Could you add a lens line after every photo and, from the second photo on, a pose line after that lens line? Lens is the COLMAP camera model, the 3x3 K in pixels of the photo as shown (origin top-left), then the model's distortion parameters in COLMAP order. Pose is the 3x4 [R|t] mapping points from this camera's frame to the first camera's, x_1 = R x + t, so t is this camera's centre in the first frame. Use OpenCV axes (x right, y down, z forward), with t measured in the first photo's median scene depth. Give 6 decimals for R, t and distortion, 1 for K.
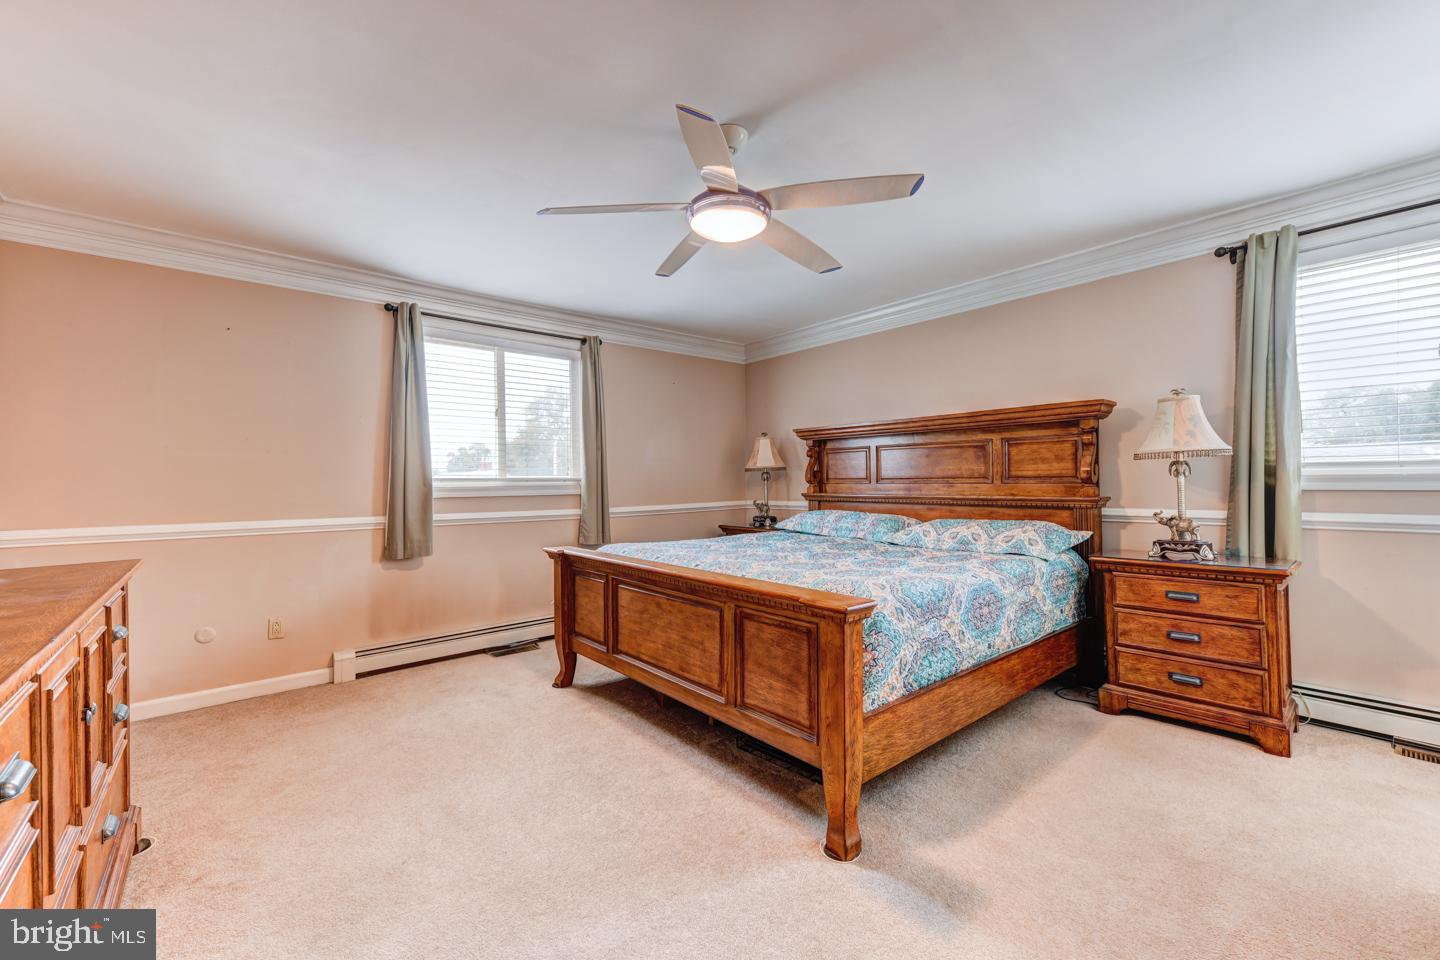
lens RADIAL K [[590.9, 0, 718.6], [0, 590.9, 478.9], [0, 0, 1]] dist [-0.013035, -0.000006]
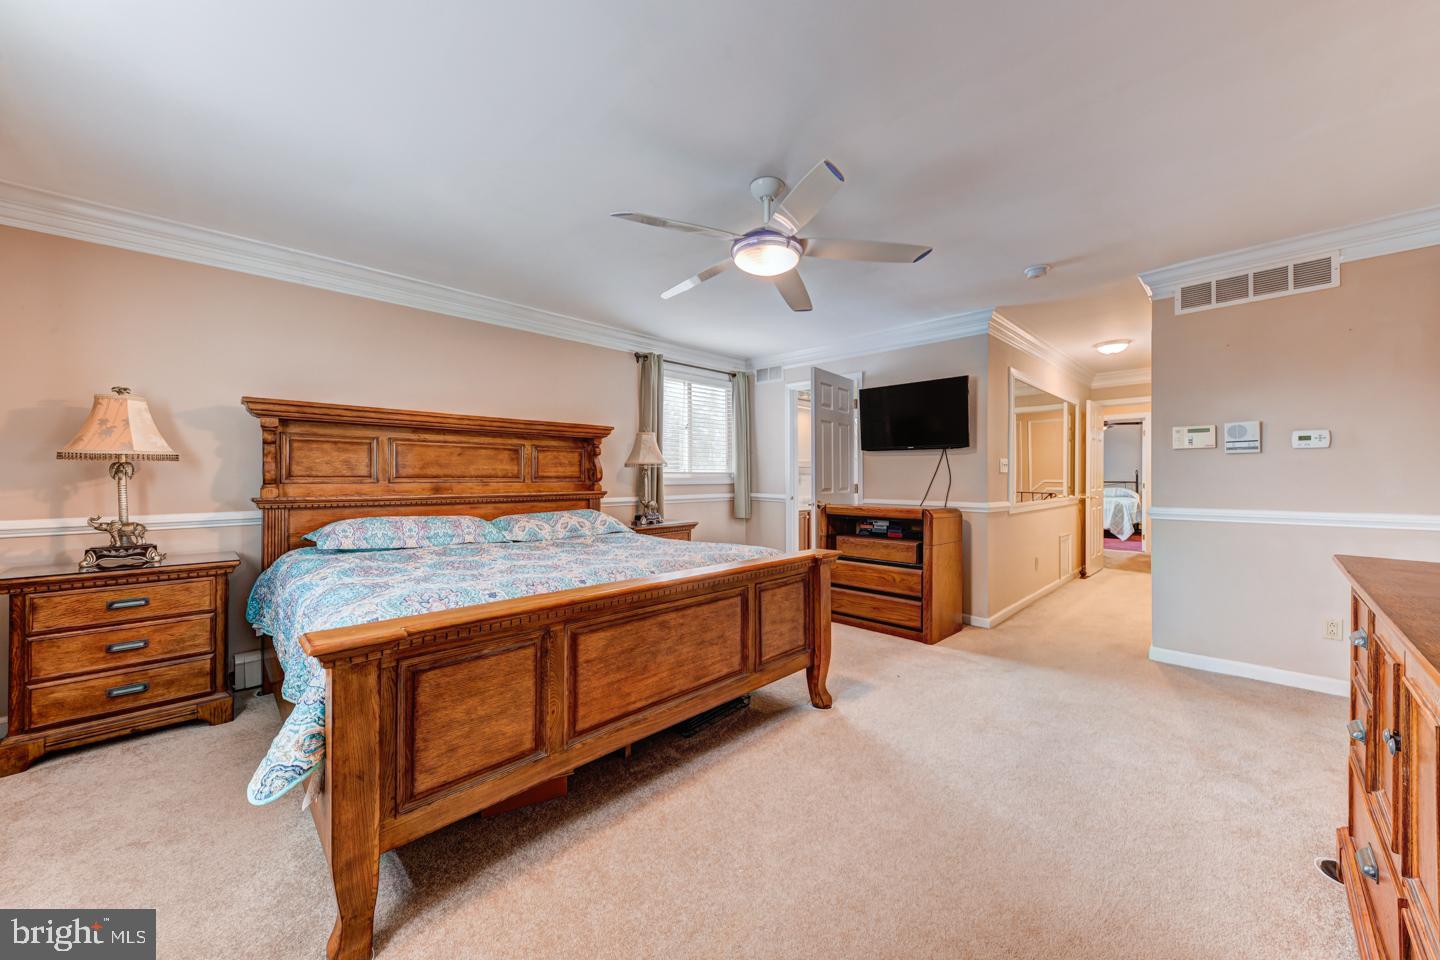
lens RADIAL K [[504.0, 0, 717.0], [0, 504.0, 483.3], [0, 0, 1]] dist [-0.002574, -0.000323]
pose [[-0.073088, -0.000742, 0.997325, -0.559482], [-0.003130, 0.999995, 0.000514, 0.008024], [-0.997321, -0.003084, -0.073090, 0.670157]]
